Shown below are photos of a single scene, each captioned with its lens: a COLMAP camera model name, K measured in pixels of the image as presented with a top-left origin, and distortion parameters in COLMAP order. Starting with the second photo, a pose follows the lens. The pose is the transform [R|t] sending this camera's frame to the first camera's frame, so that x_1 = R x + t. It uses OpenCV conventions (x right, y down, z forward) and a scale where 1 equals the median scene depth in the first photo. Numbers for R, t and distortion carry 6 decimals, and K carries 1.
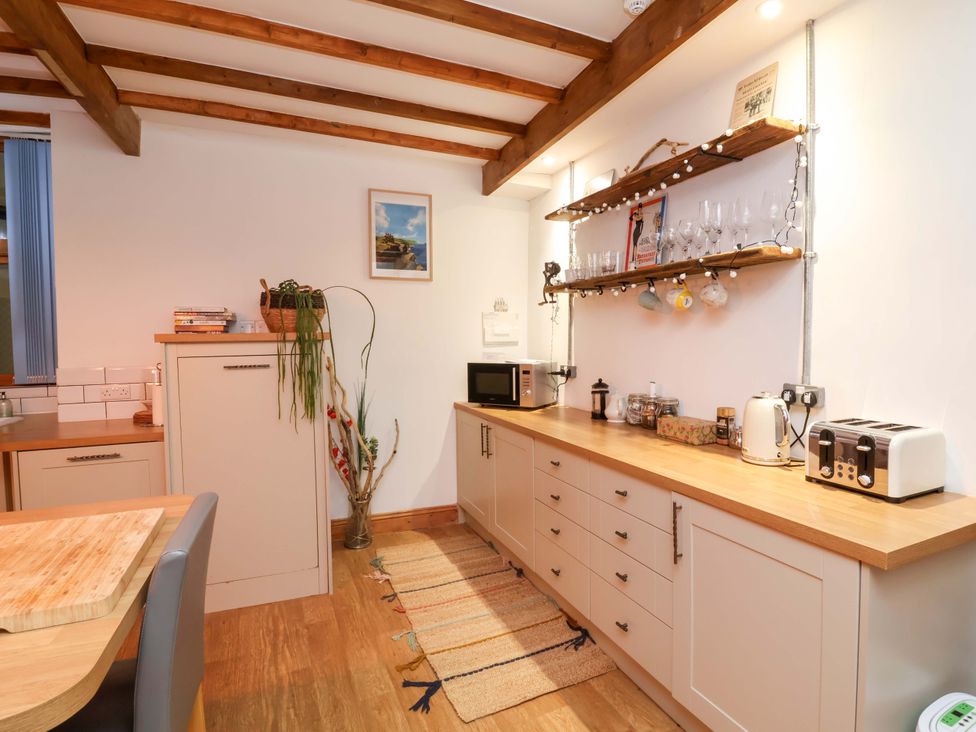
lens RADIAL K [[512.9, 0, 489.0], [0, 512.9, 357.8], [0, 0, 1]] dist [-0.003369, -0.007439]
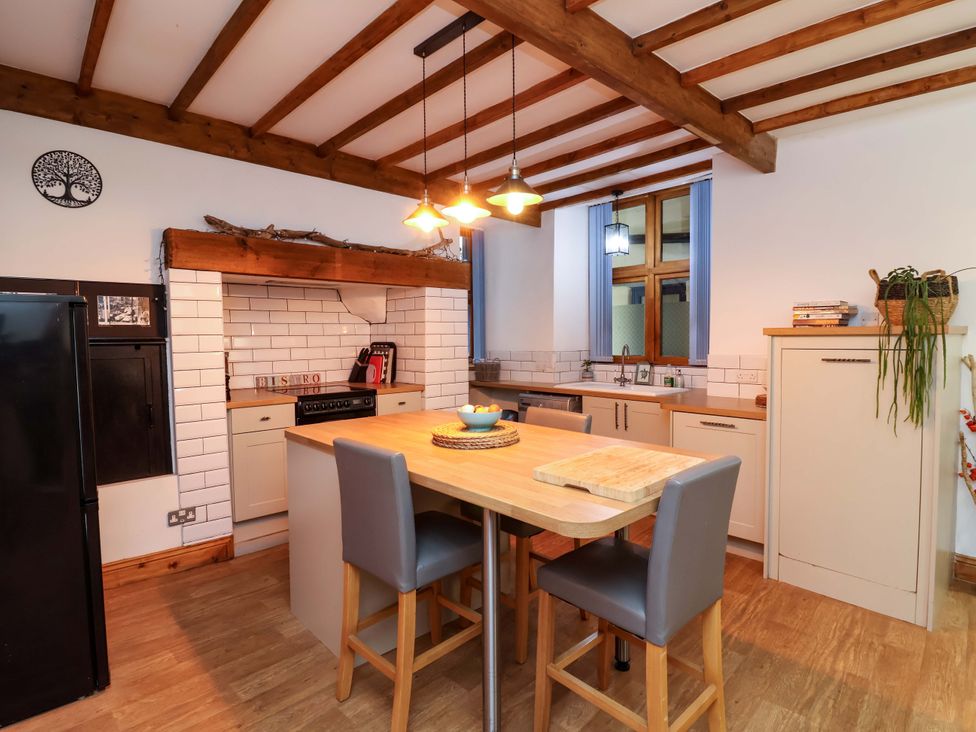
lens RADIAL K [[512.9, 0, 483.0], [0, 512.9, 362.0], [0, 0, 1]] dist [-0.003369, -0.007439]
pose [[0.355792, 0.057045, -0.932823, 0.200920], [-0.036589, 0.998220, 0.047088, -0.000358], [0.933849, 0.017377, 0.357246, -0.010894]]
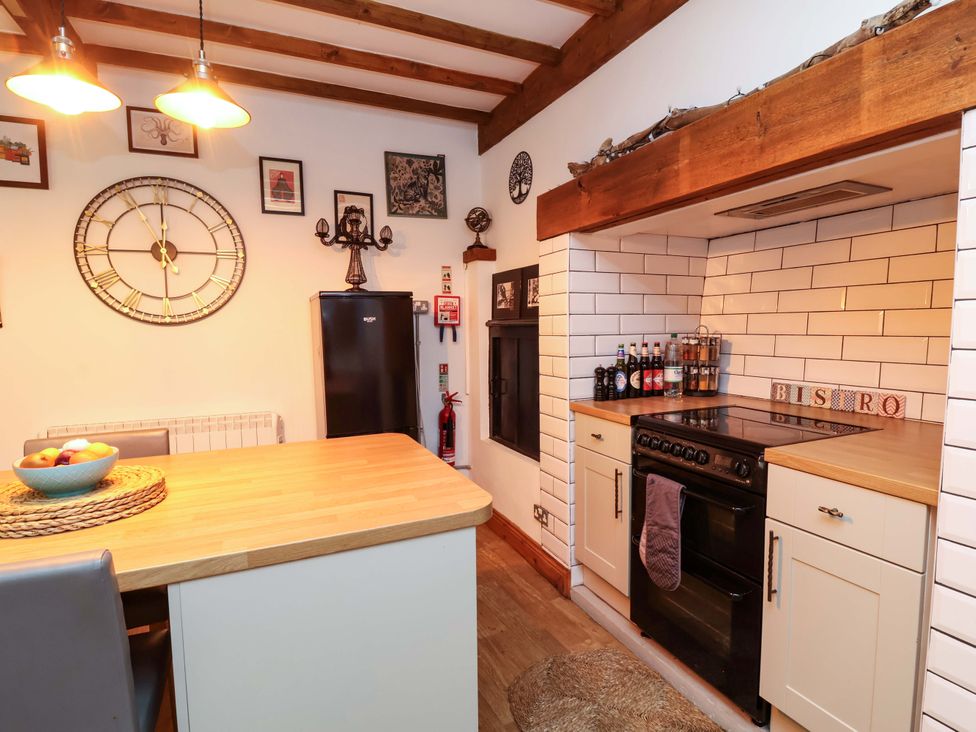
lens RADIAL K [[512.9, 0, 491.3], [0, 512.9, 364.7], [0, 0, 1]] dist [-0.003369, -0.007439]
pose [[-0.997898, 0.030729, -0.057055, -1.254532], [0.023681, 0.992449, 0.120347, -0.012759], [0.060322, 0.118742, -0.991091, 0.991294]]
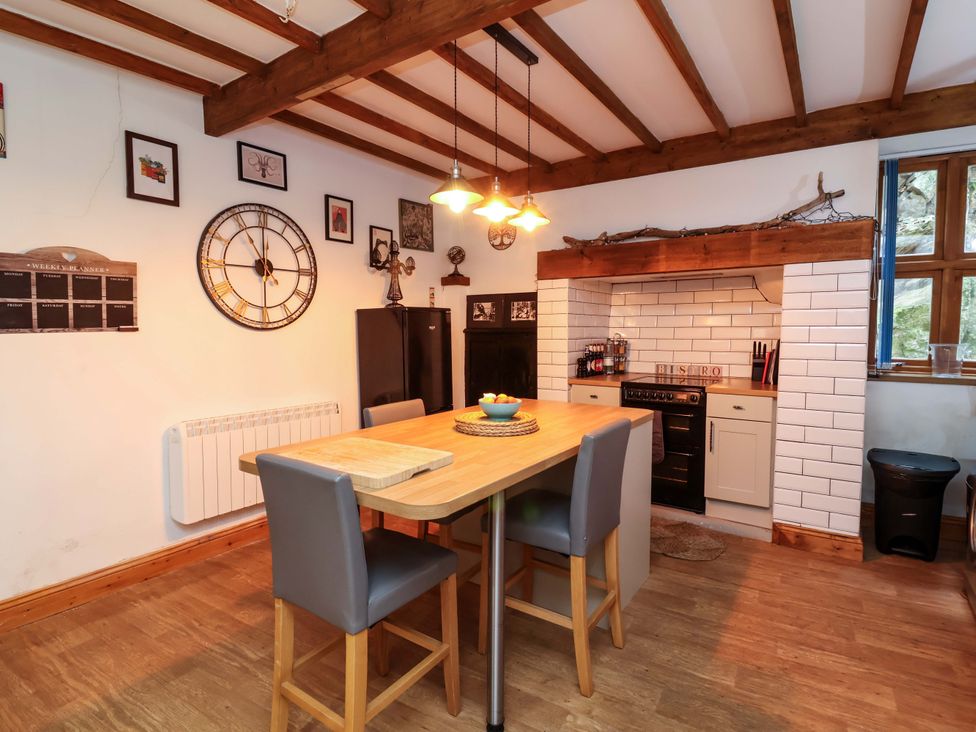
lens RADIAL K [[512.9, 0, 494.2], [0, 512.9, 367.3], [0, 0, 1]] dist [-0.003369, -0.007439]
pose [[-0.829348, 0.057007, -0.555816, -0.150942], [-0.009750, 0.993153, 0.116411, -0.053280], [0.558647, 0.101965, -0.823114, 1.307764]]
